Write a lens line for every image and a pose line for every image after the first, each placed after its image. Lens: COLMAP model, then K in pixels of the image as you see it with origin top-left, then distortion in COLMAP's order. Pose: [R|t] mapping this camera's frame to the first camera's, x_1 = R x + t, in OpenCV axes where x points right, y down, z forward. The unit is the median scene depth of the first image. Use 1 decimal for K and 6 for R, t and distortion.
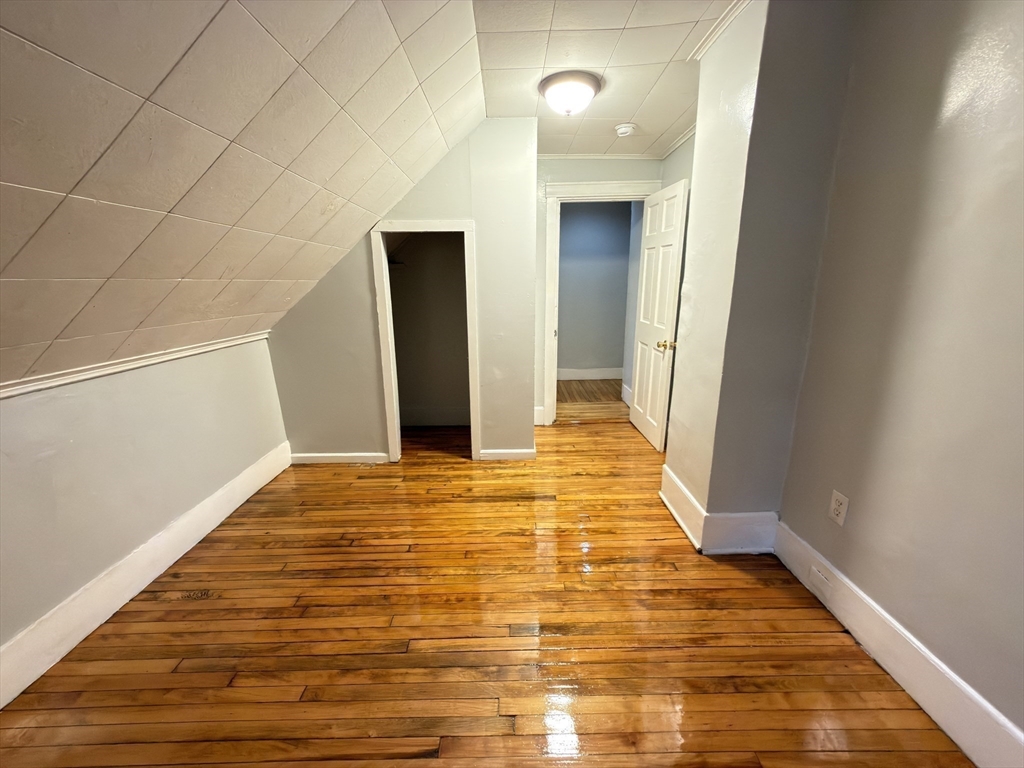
lens RADIAL K [[409.6, 0, 512.0], [0, 409.6, 384.0], [0, 0, 1]] dist [0.001191, -0.000496]
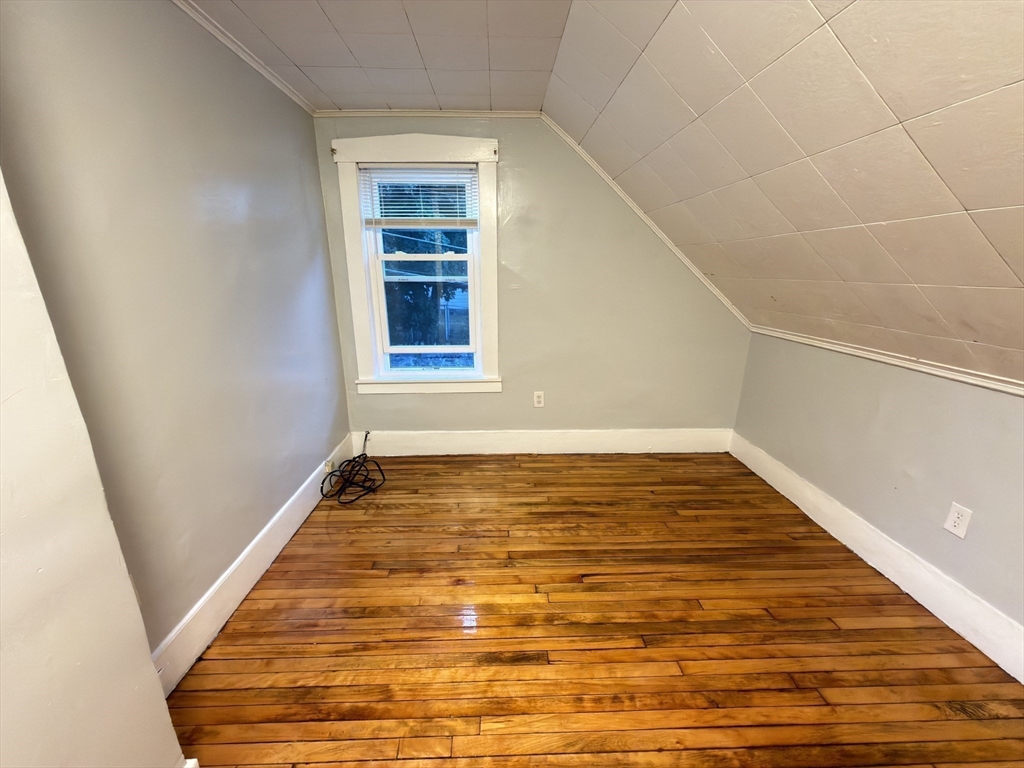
lens RADIAL K [[409.6, 0, 512.0], [0, 409.6, 384.0], [0, 0, 1]] dist [0.001191, -0.000496]
pose [[-0.999524, 0.020014, -0.023474, 0.090128], [0.005424, 0.863137, 0.504941, -0.444463], [0.030367, 0.504574, -0.862834, 1.537510]]
